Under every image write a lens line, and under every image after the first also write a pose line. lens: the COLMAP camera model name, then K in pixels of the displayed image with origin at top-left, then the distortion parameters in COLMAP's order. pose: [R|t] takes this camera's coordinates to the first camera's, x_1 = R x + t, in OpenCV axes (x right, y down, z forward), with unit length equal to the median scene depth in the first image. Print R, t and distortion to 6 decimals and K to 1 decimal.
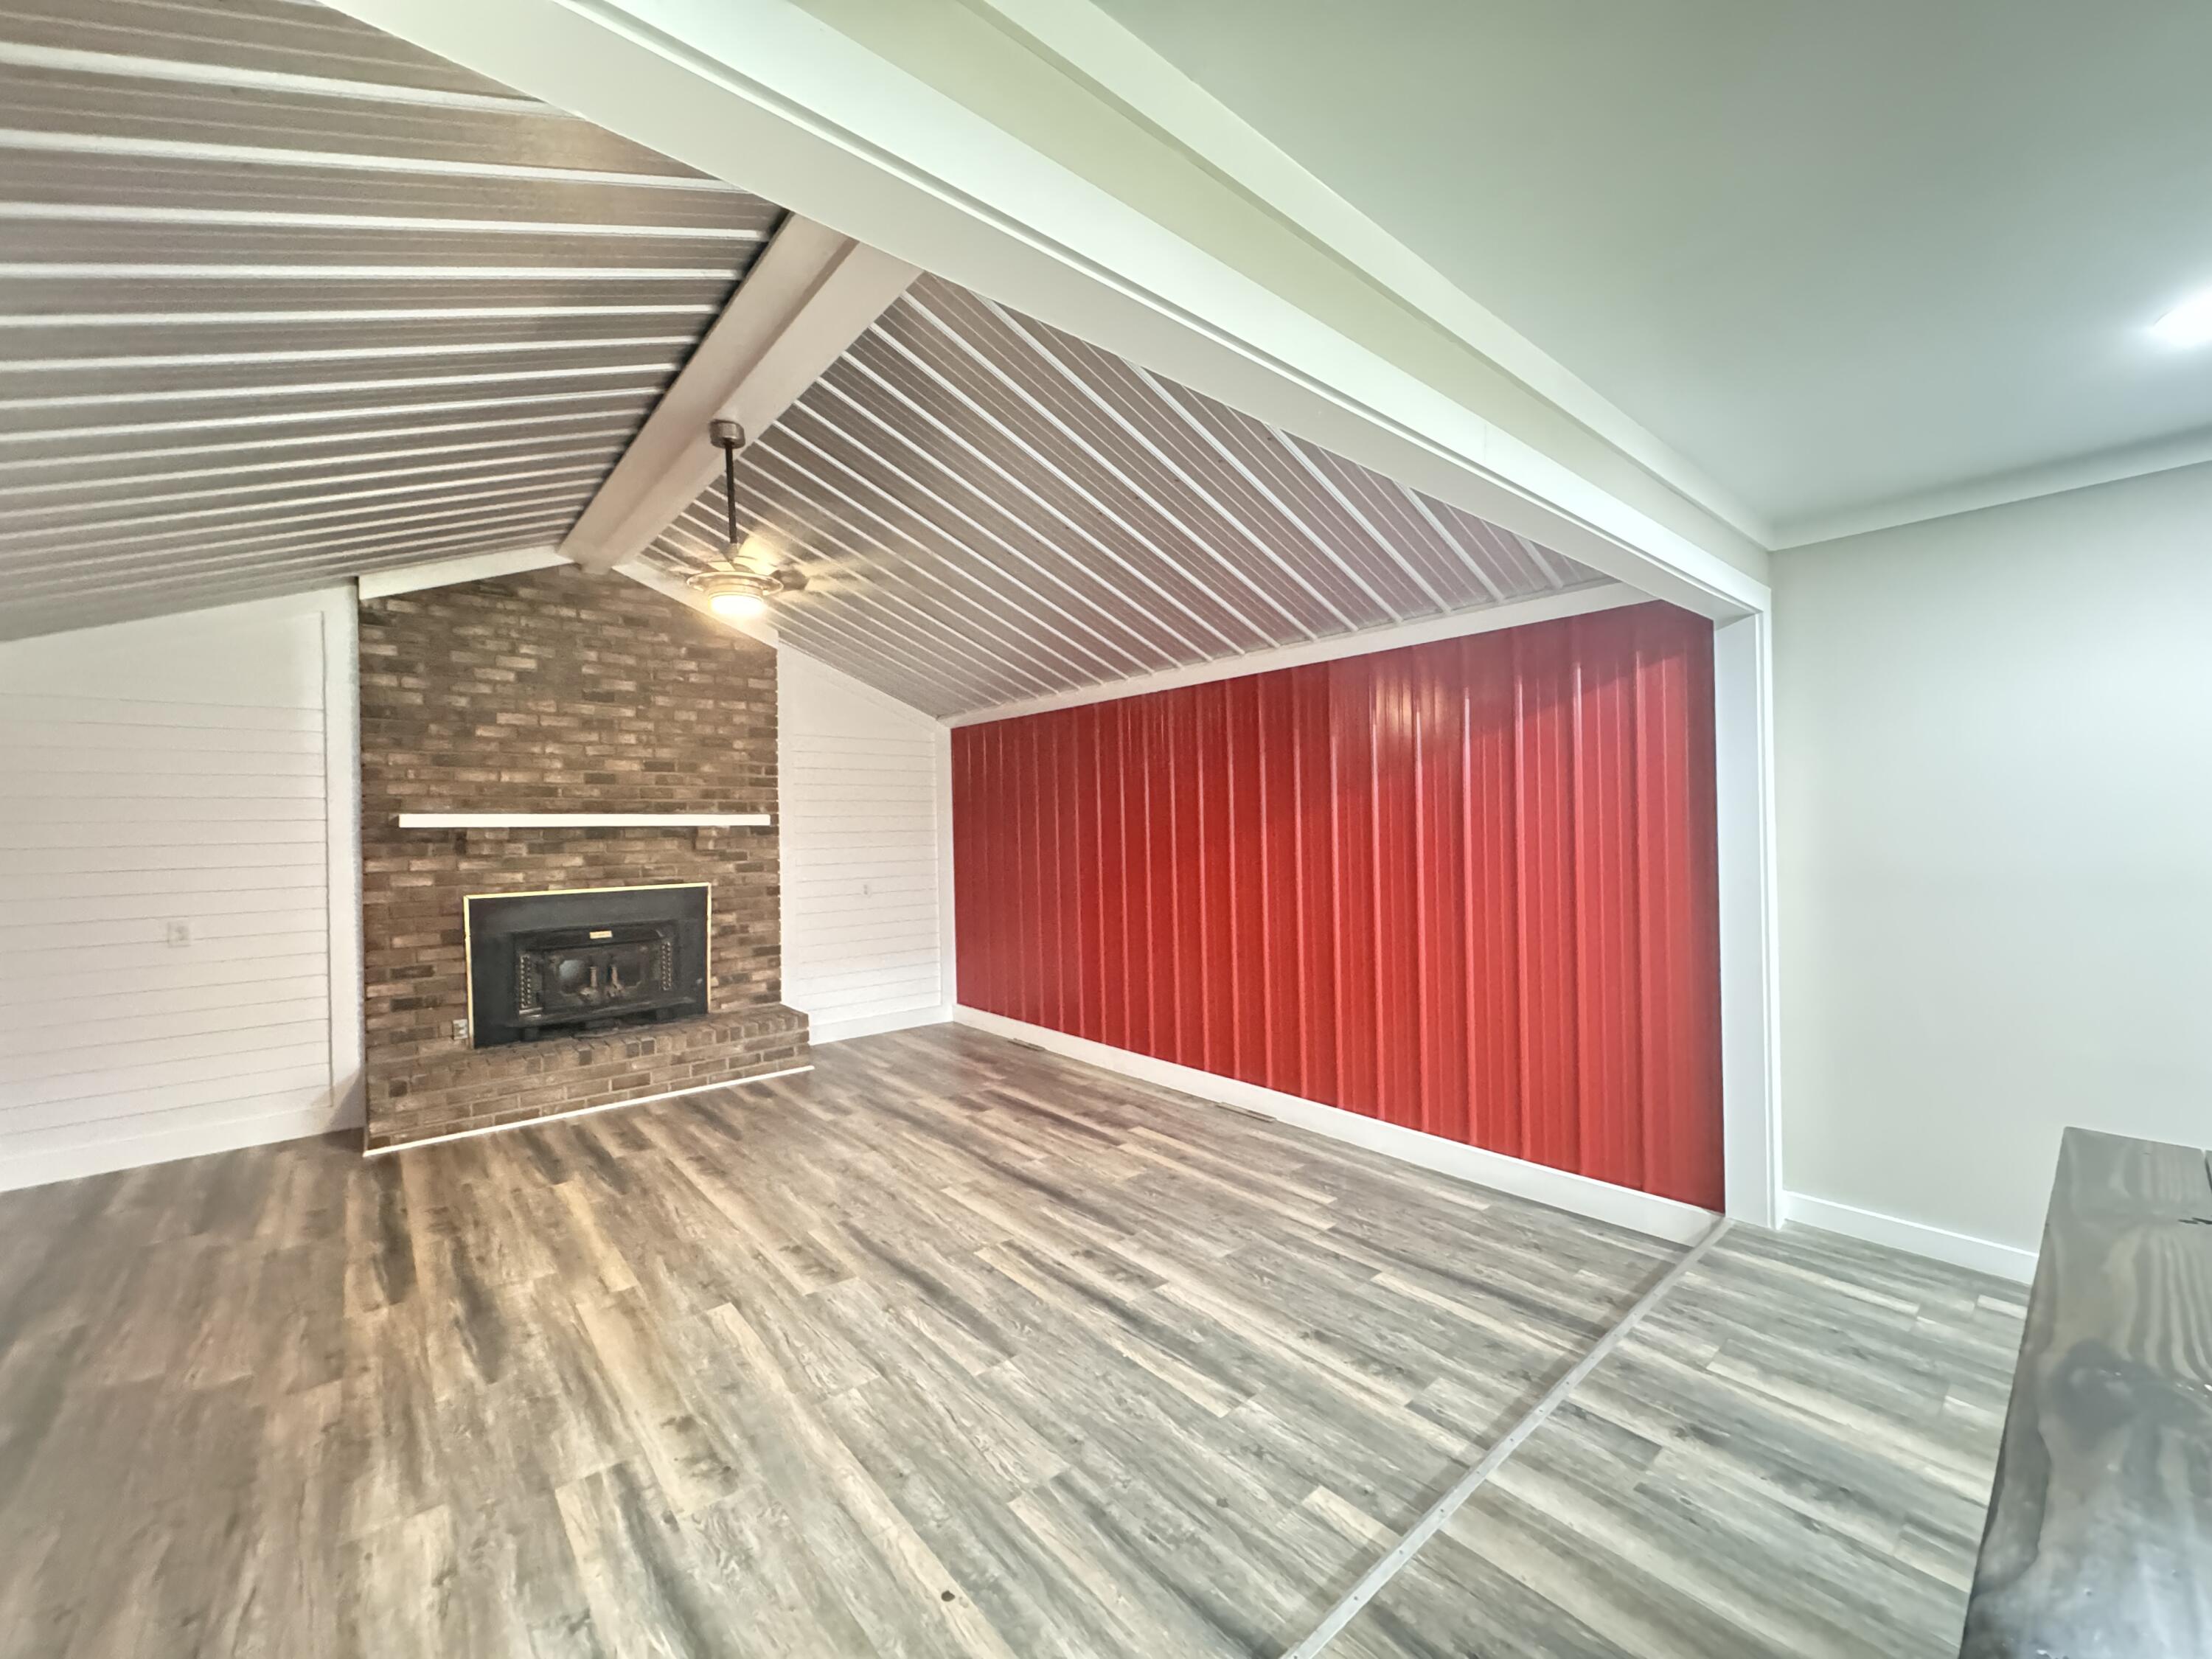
lens RADIAL K [[882.1, 0, 1112.7], [0, 882.1, 828.7], [0, 0, 1]] dist [-0.000470, -0.000107]
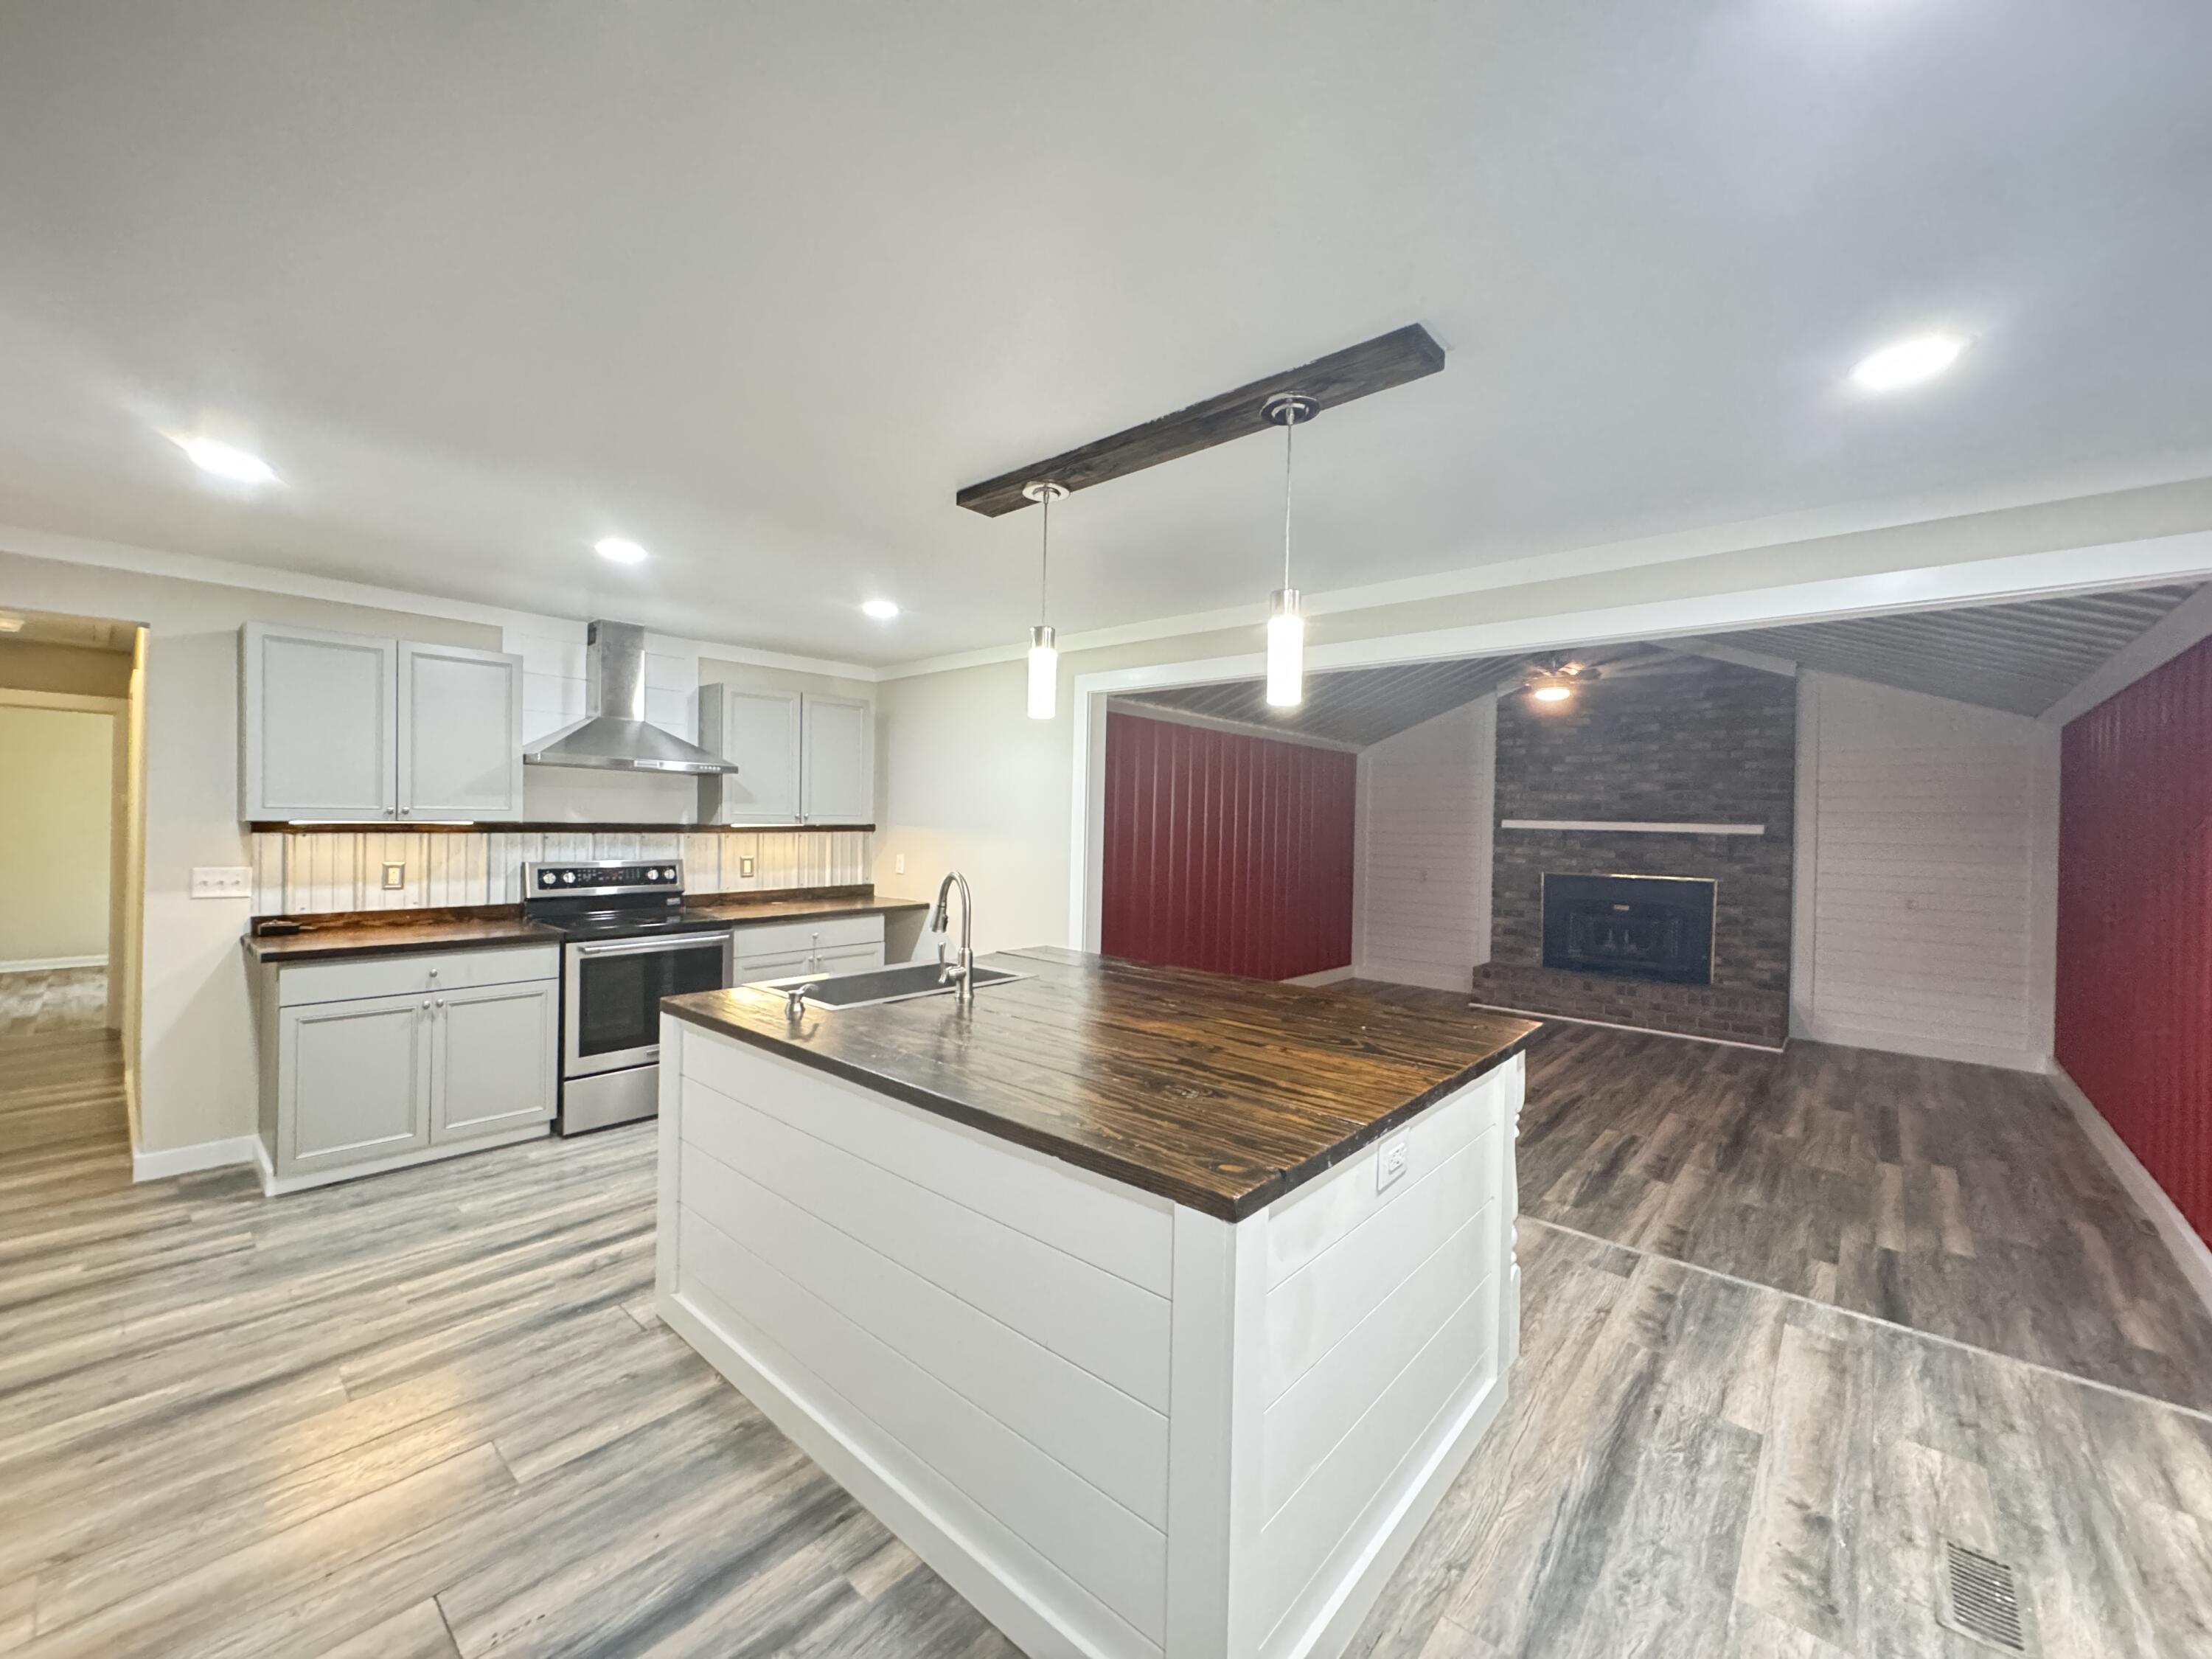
lens RADIAL K [[889.8, 0, 1098.2], [0, 889.8, 827.1], [0, 0, 1]] dist [-0.000053, -0.000043]
pose [[0.135606, 0.023910, -0.990474, 0.715464], [-0.029207, 0.999371, 0.020126, -0.012519], [0.990332, 0.026199, 0.136219, -0.025116]]
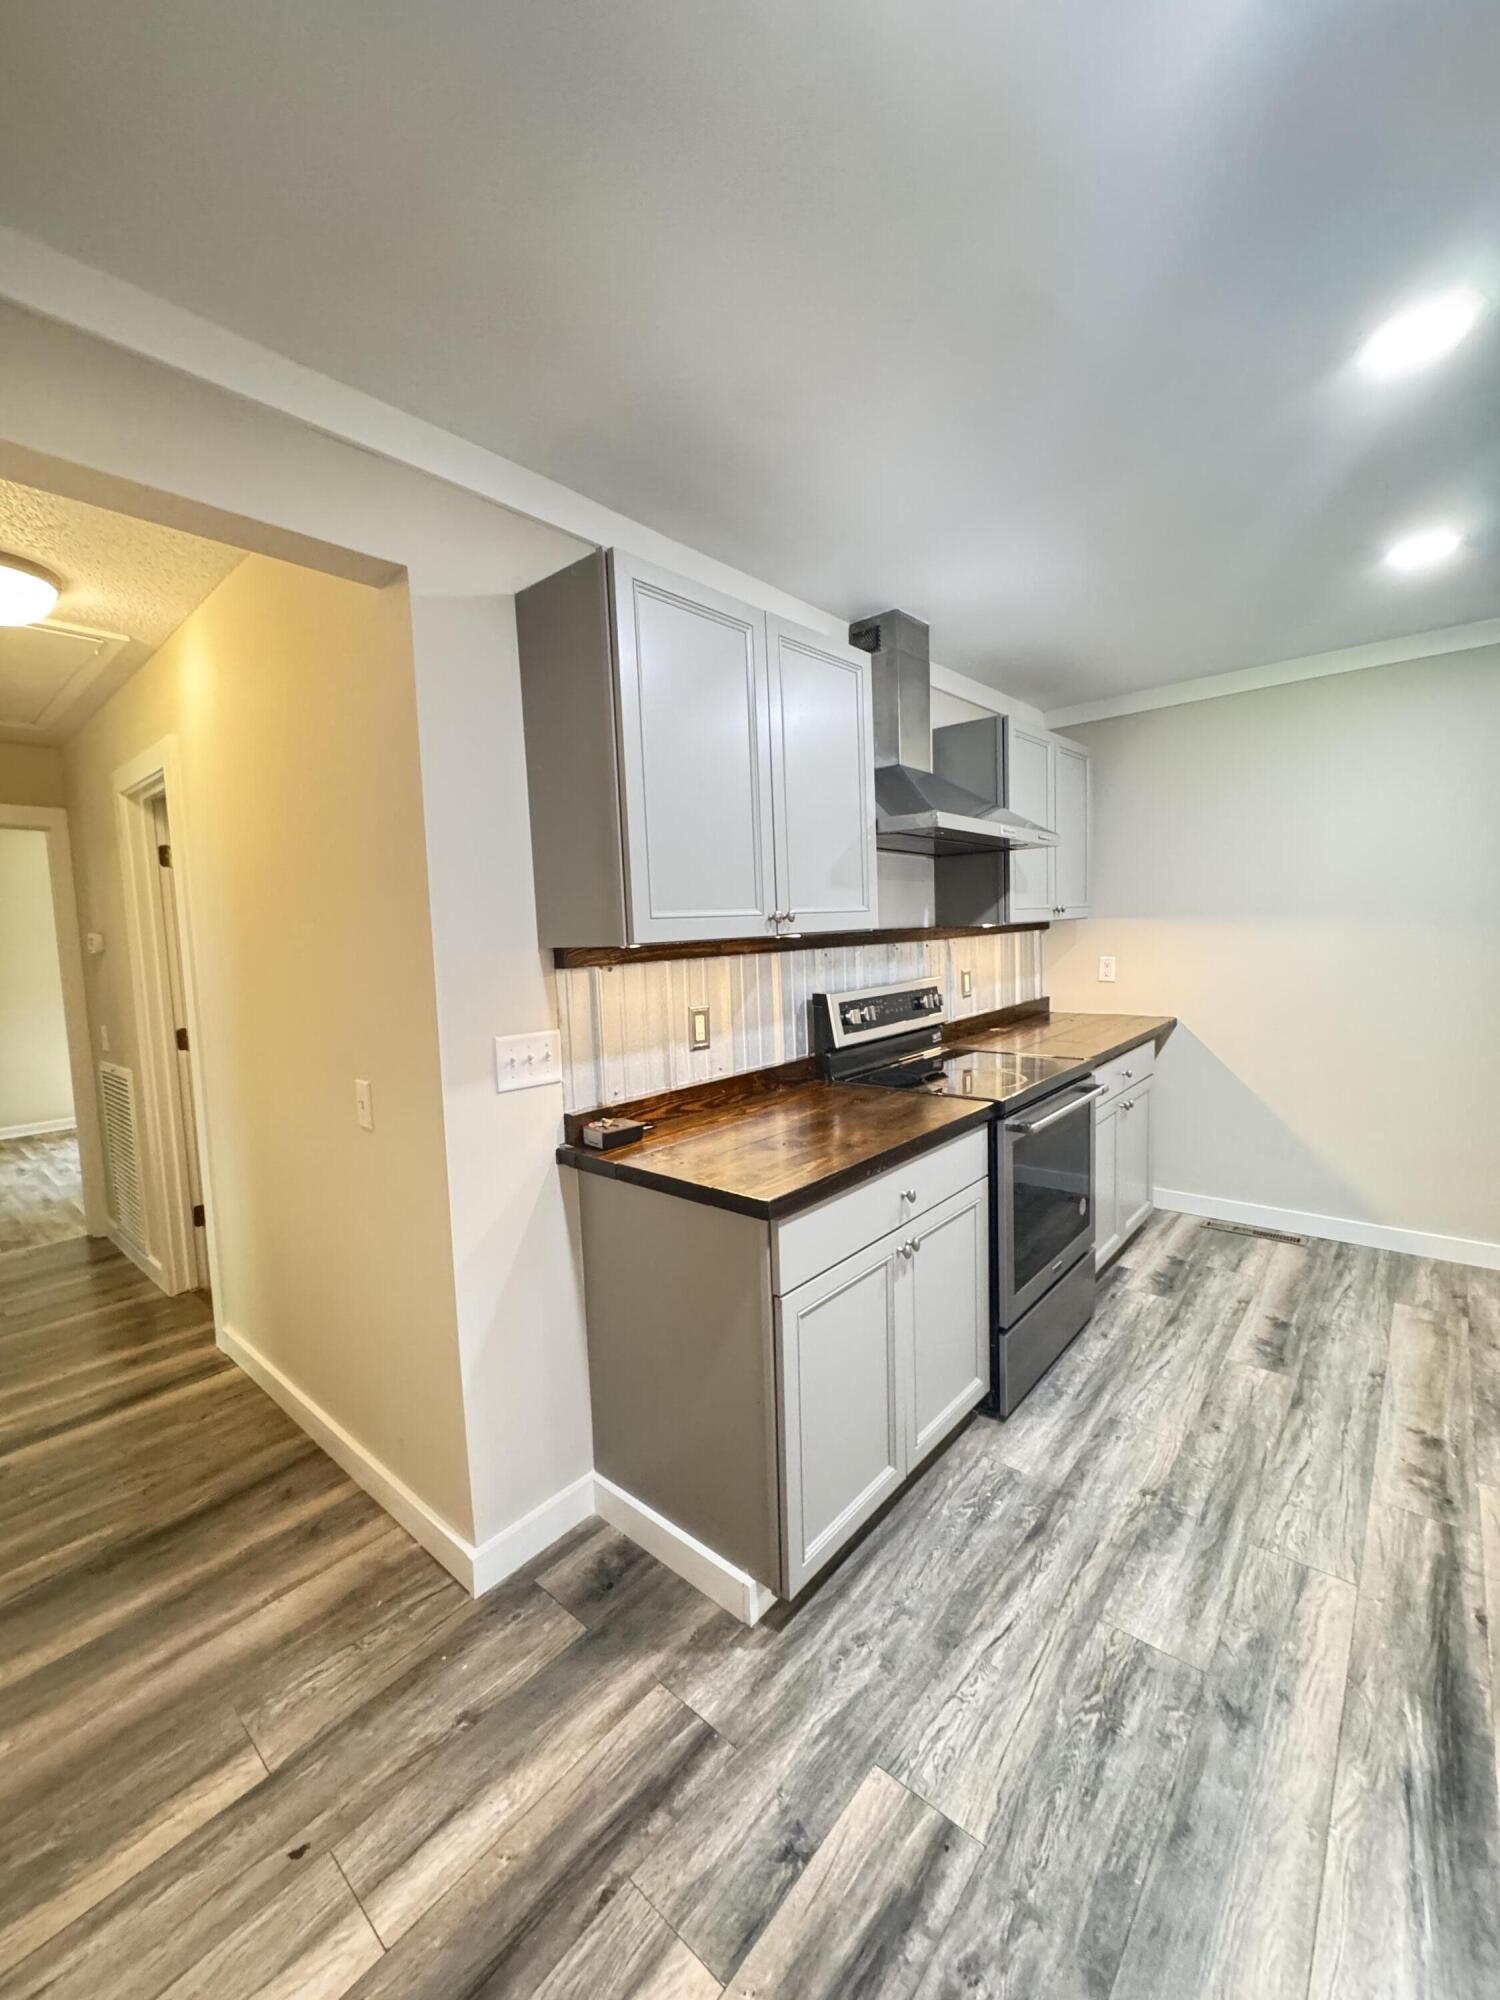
lens RADIAL K [[817.6, 0, 750.0], [0, 817.6, 1000.0], [0, 0, 1]] dist [0.001731, 0.000147]
pose [[0.135072, 0.094749, -0.986295, 0.311165], [0.028189, 0.994647, 0.099412, 0.005145], [0.990435, -0.041230, 0.131678, -0.543144]]
